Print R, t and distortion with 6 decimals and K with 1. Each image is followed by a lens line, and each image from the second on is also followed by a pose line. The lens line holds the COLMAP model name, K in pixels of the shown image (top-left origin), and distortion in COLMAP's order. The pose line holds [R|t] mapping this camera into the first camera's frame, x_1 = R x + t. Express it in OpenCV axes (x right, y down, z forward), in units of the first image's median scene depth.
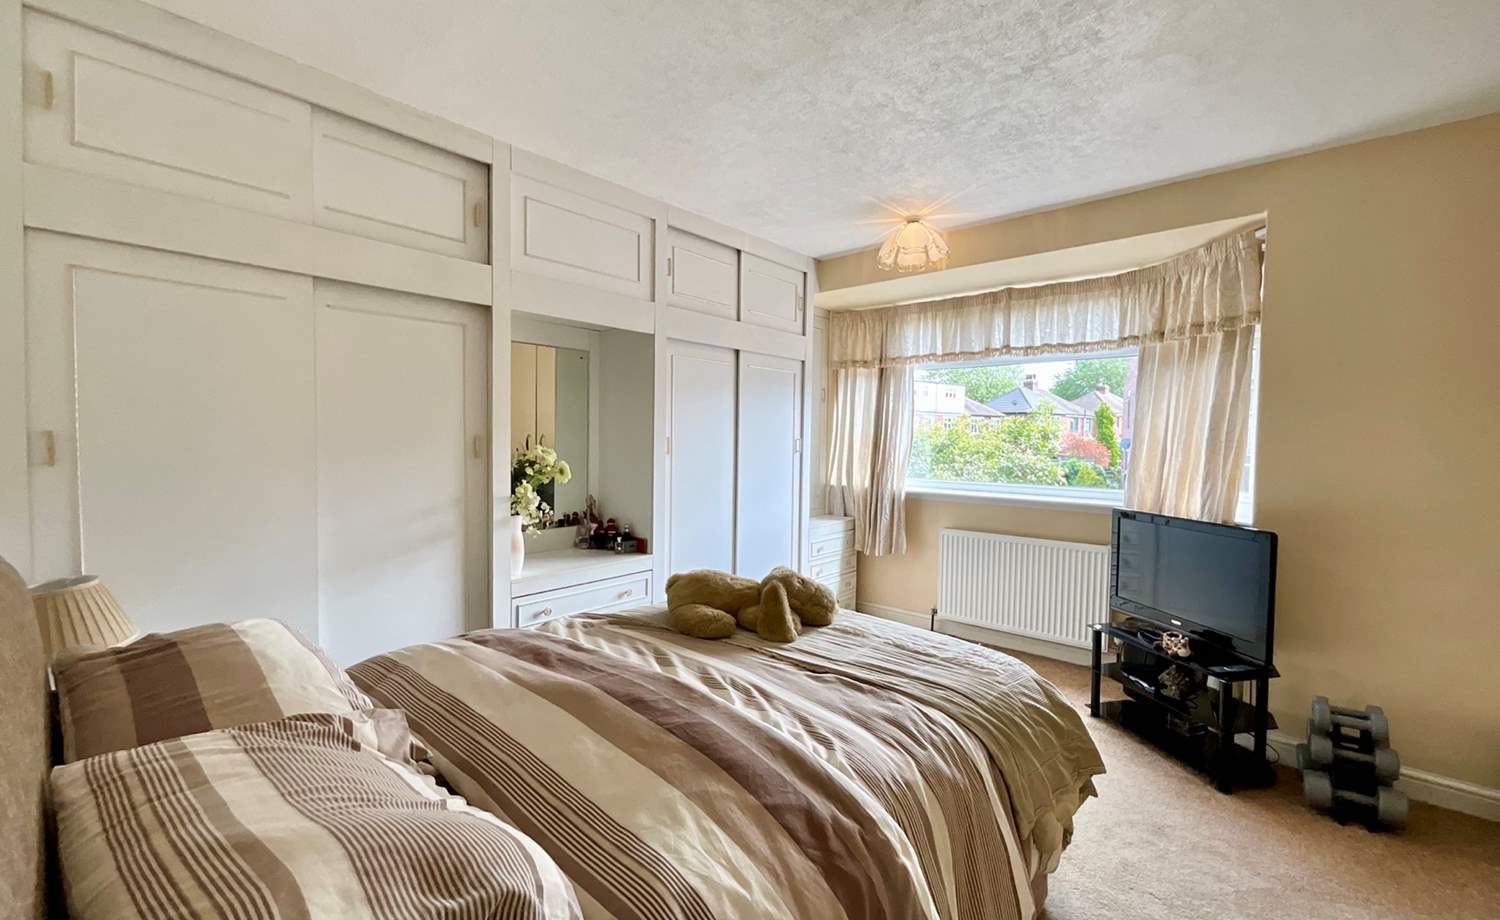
lens RADIAL K [[609.7, 0, 747.1], [0, 609.7, 462.7], [0, 0, 1]] dist [0.001516, 0.000445]
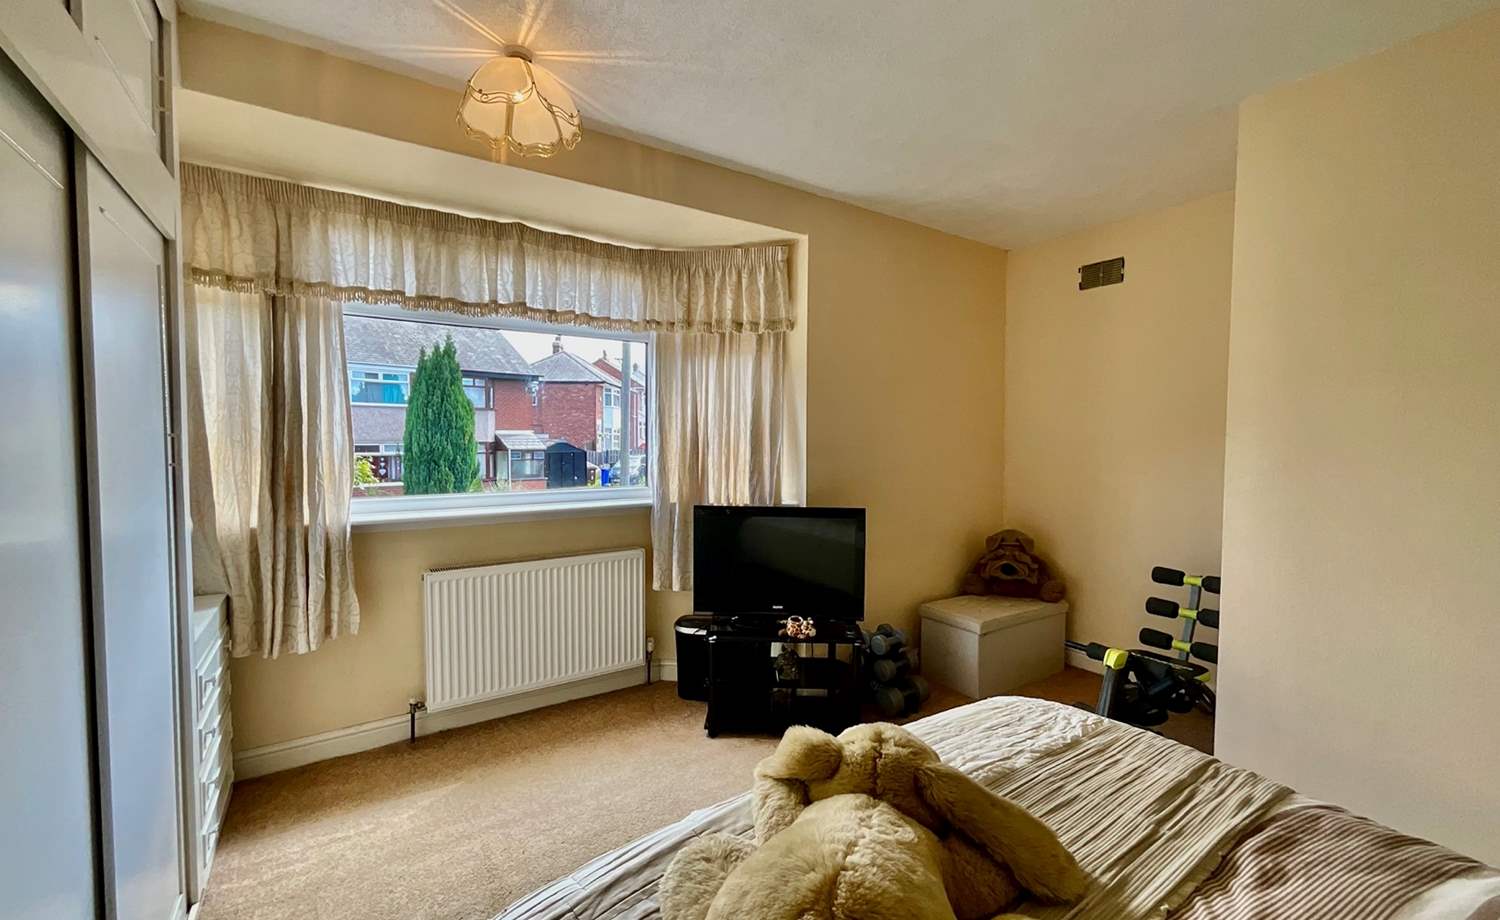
lens RADIAL K [[609.7, 0, 747.1], [0, 609.7, 462.7], [0, 0, 1]] dist [0.001516, 0.000445]
pose [[0.253569, -0.061233, 0.965377, -0.255518], [0.041709, 0.997758, 0.052332, -0.033763], [-0.966418, 0.026995, 0.255554, 0.648488]]
